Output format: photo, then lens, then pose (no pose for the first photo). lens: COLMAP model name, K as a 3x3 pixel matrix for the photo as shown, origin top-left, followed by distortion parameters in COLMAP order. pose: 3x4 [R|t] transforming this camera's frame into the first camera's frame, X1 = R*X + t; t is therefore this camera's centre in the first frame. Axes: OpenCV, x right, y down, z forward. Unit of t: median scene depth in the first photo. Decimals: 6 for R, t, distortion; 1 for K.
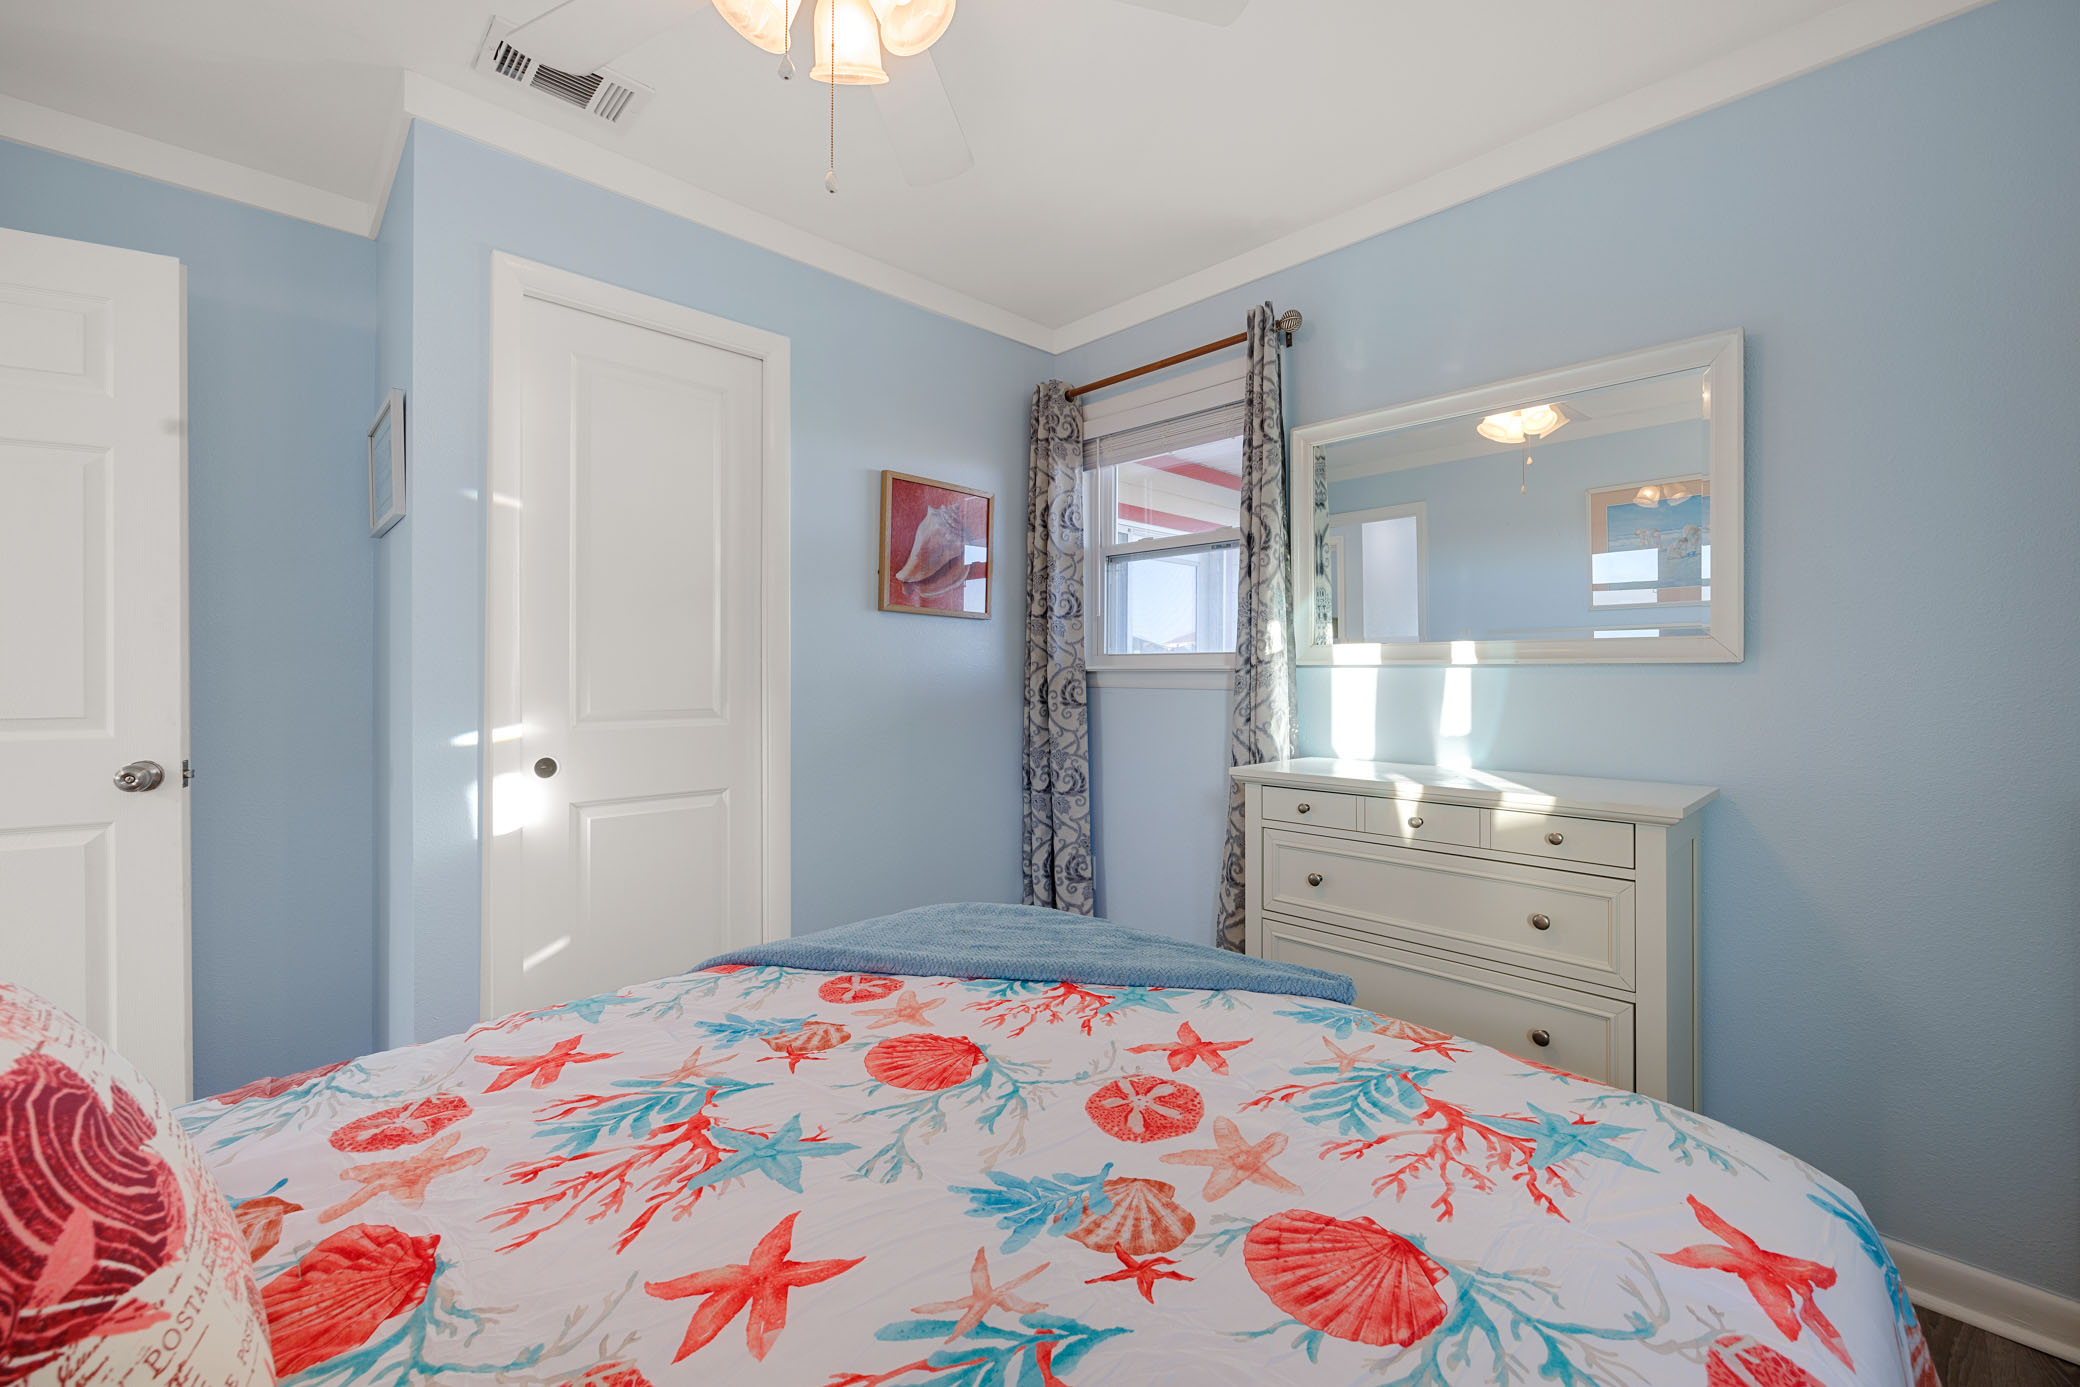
lens RADIAL K [[850.3, 0, 1034.9], [0, 850.3, 677.5], [0, 0, 1]] dist [0.000300, 0.000902]
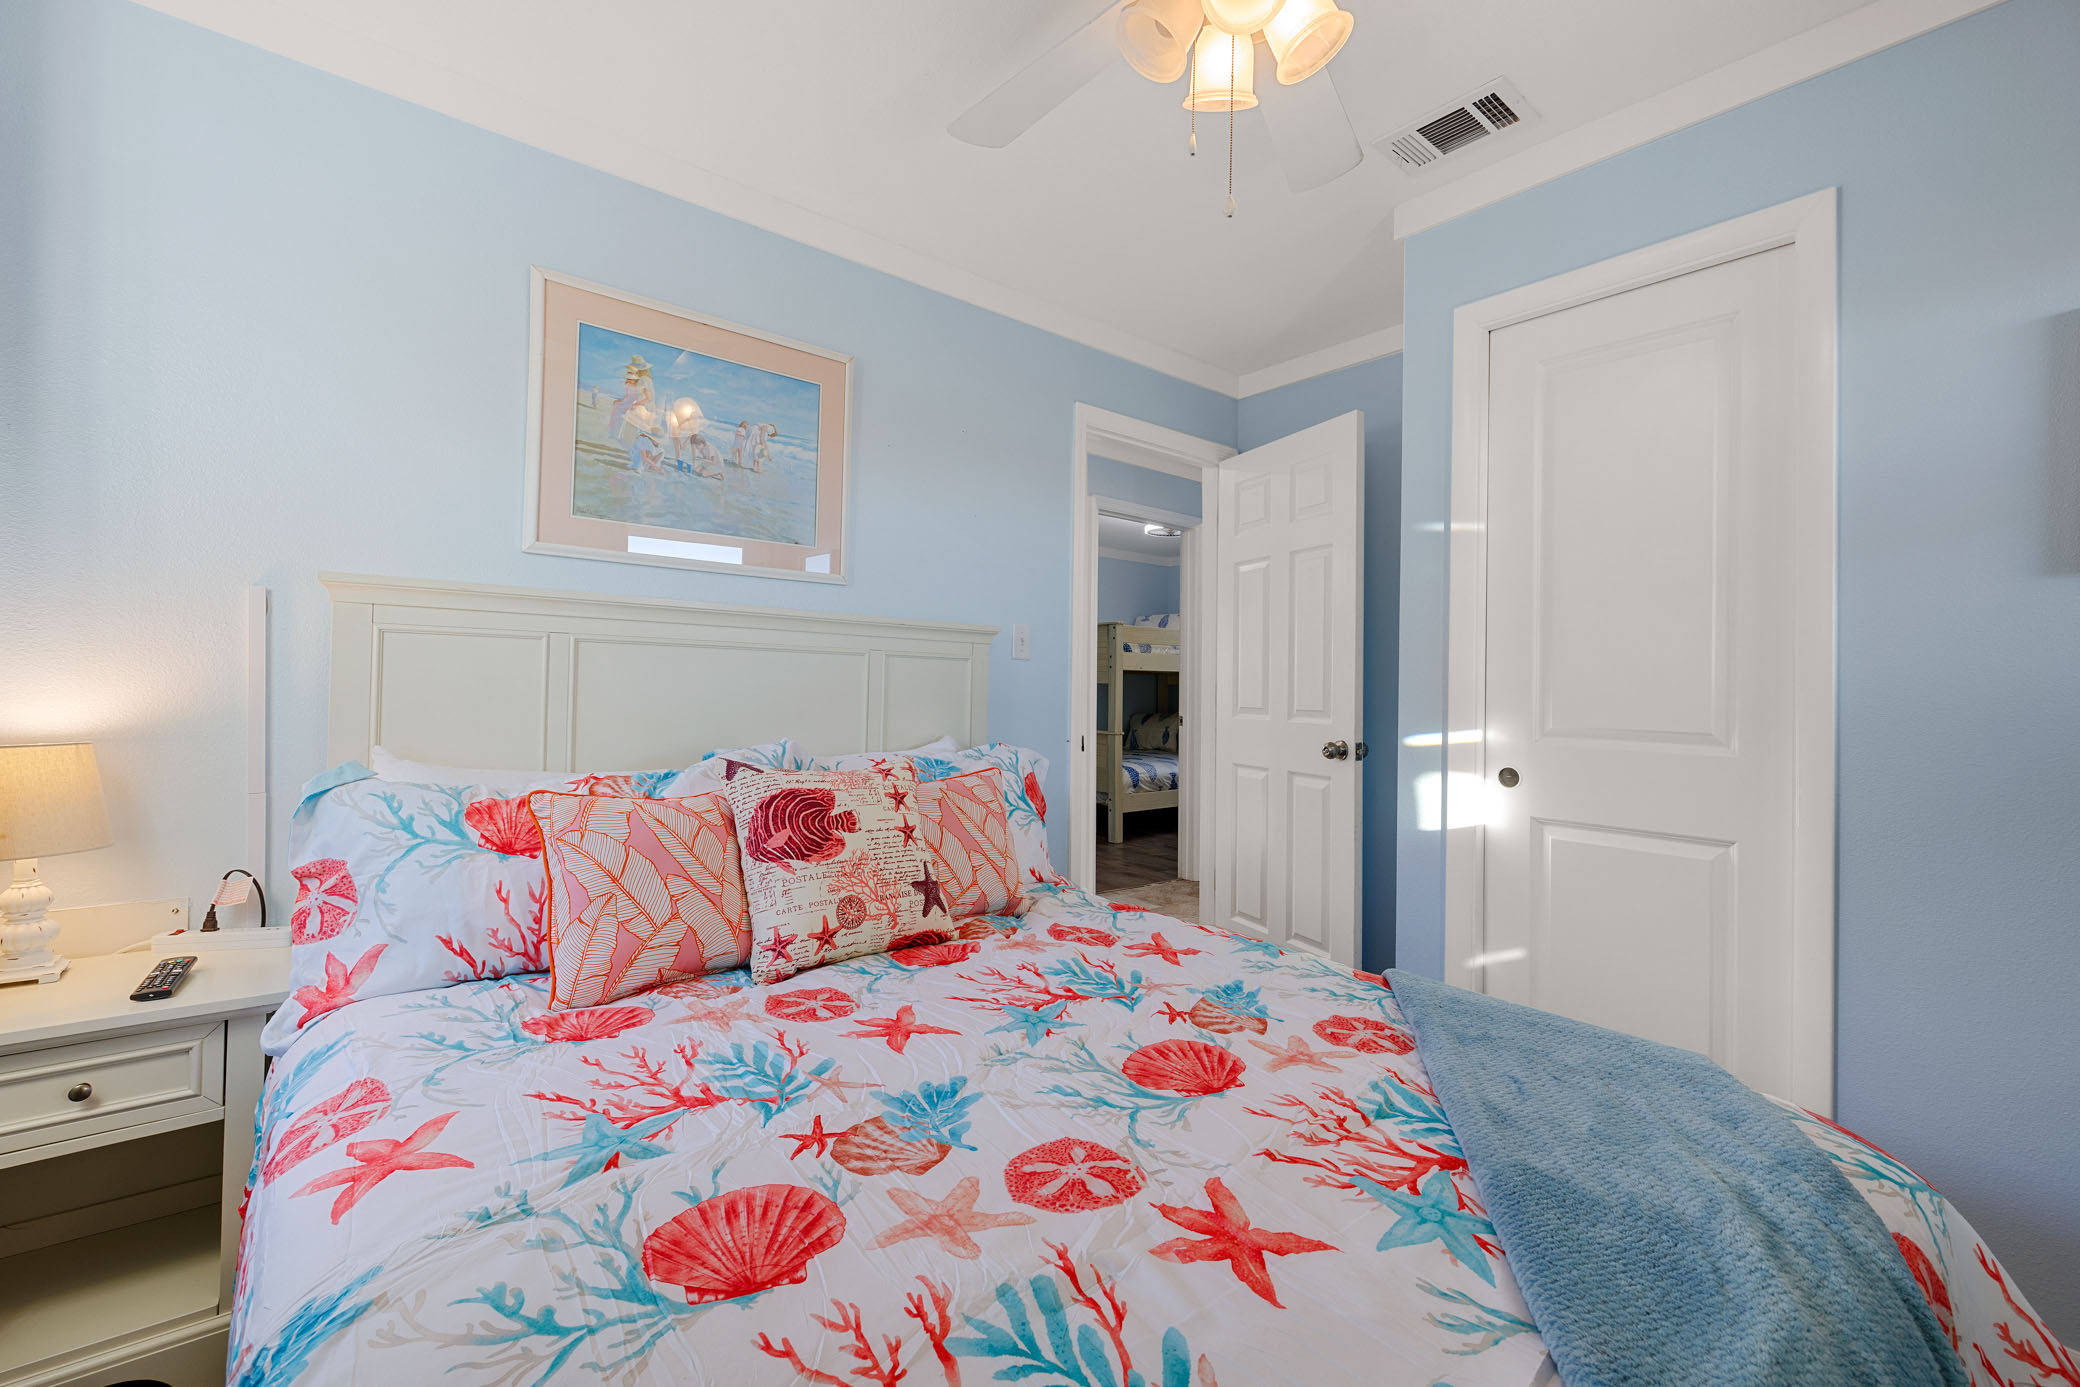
lens RADIAL K [[850.3, 0, 1034.8], [0, 850.3, 685.4], [0, 0, 1]] dist [0.000300, 0.000902]
pose [[-0.081461, 0.001326, -0.996676, 0.967483], [-0.021252, 0.999769, 0.003067, 0.010814], [0.996450, 0.021431, -0.081414, 1.008110]]
